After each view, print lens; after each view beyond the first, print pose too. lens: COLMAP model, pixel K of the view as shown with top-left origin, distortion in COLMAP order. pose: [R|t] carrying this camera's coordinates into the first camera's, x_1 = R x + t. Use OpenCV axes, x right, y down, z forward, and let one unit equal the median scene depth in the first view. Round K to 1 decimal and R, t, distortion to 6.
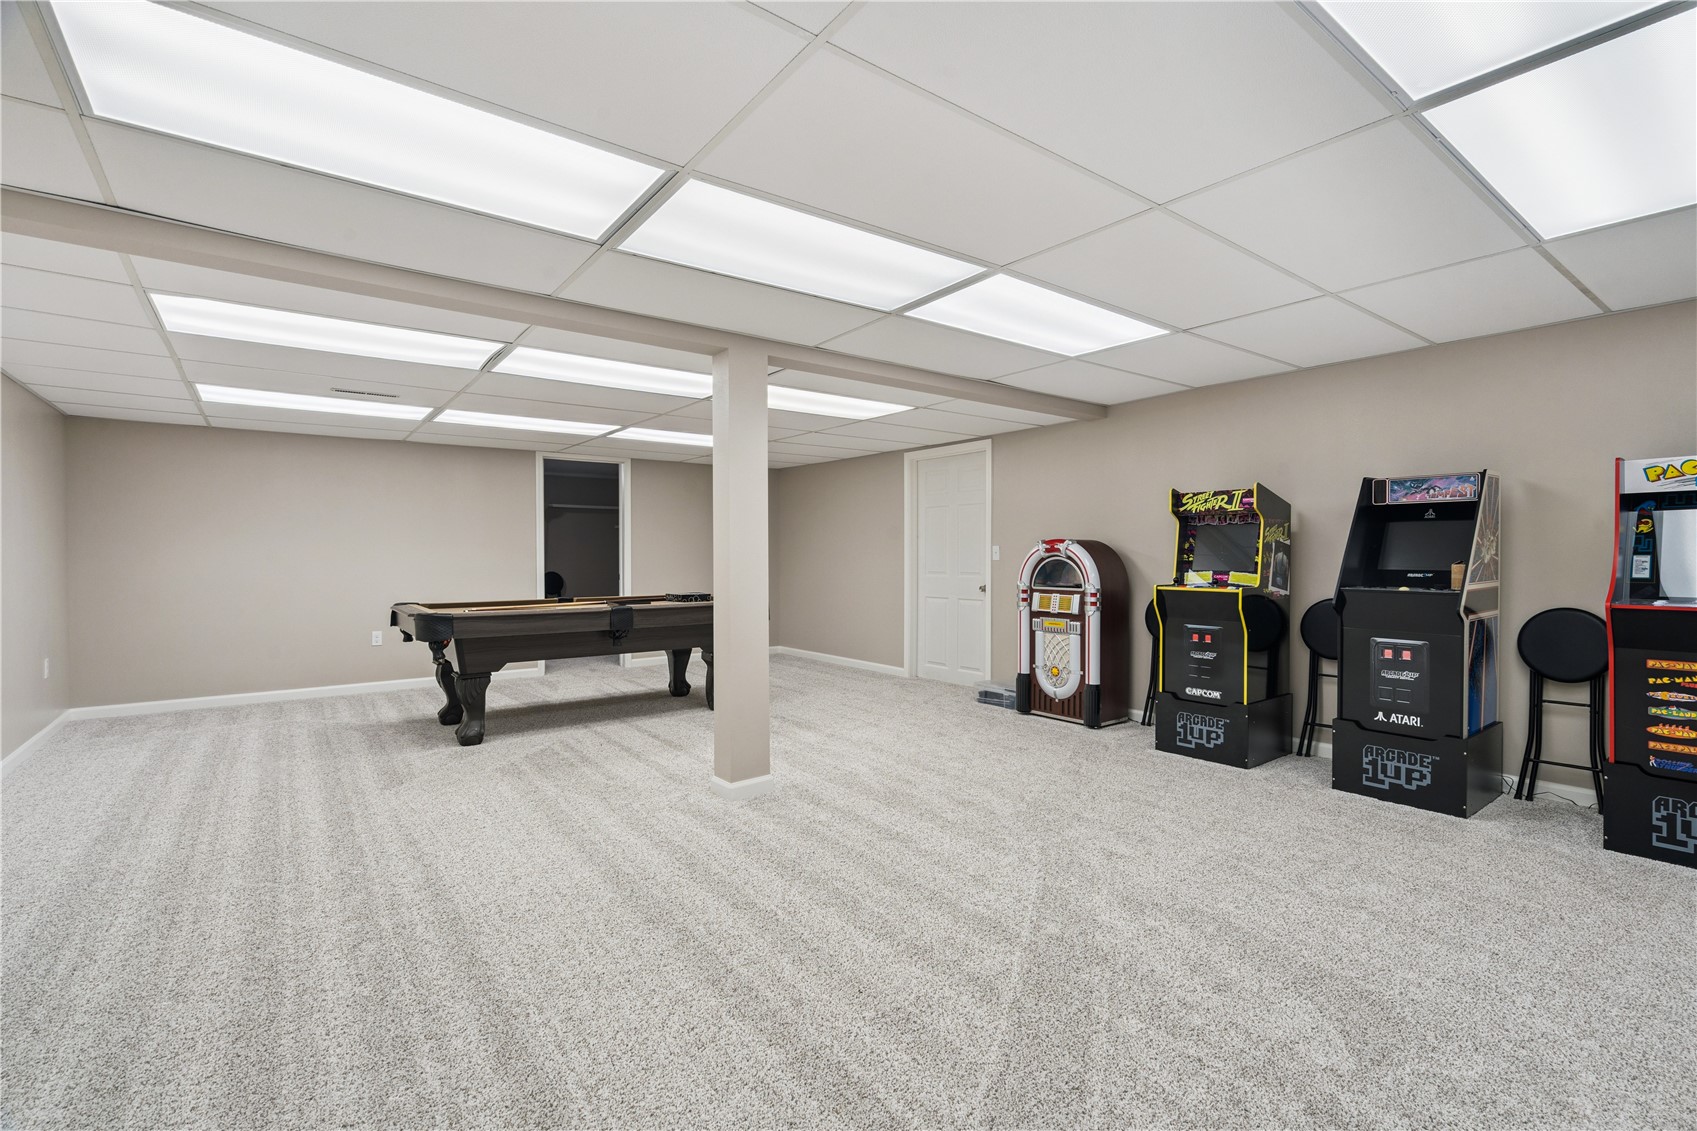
lens RADIAL K [[767.3, 0, 852.0], [0, 767.3, 577.9], [0, 0, 1]] dist [-0.002799, 0.000634]
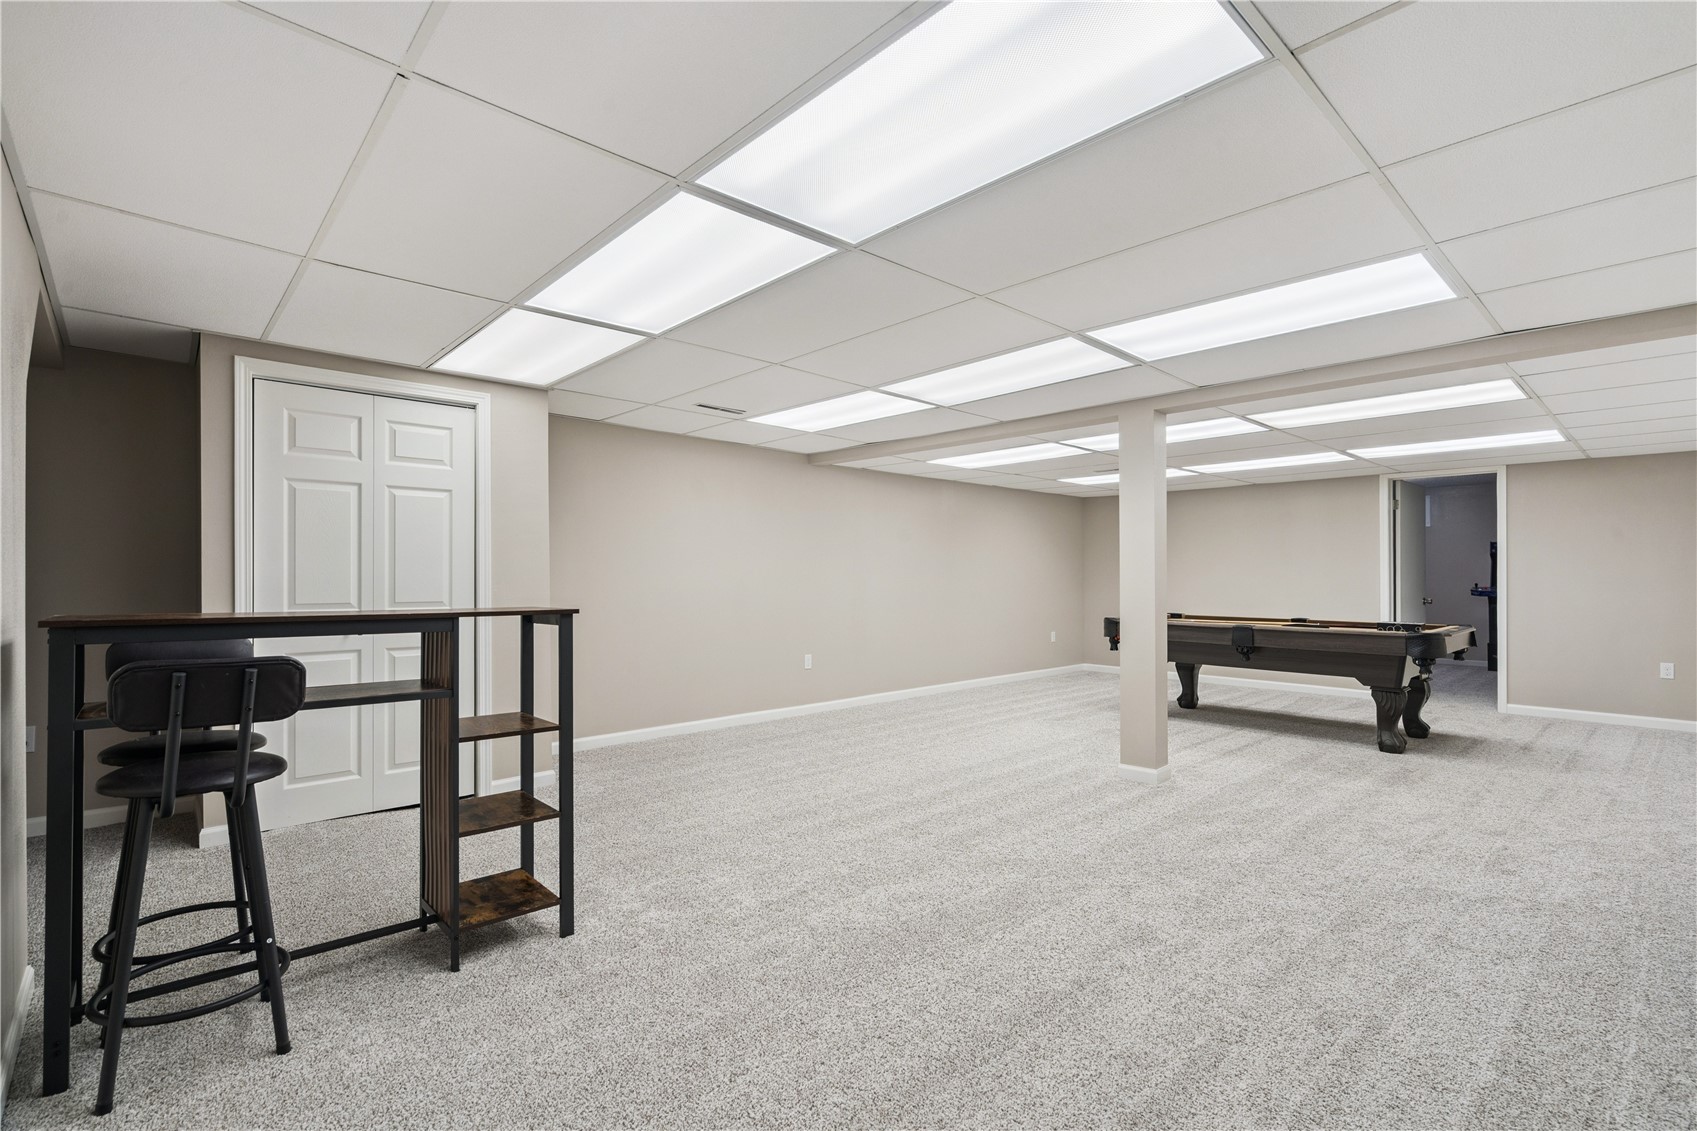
lens RADIAL K [[767.3, 0, 852.0], [0, 767.3, 577.9], [0, 0, 1]] dist [-0.002799, 0.000634]
pose [[0.094275, 0.006776, -0.995523, 0.953235], [-0.037177, 0.999303, 0.003281, -0.015720], [0.994852, 0.036701, 0.094461, 0.415024]]
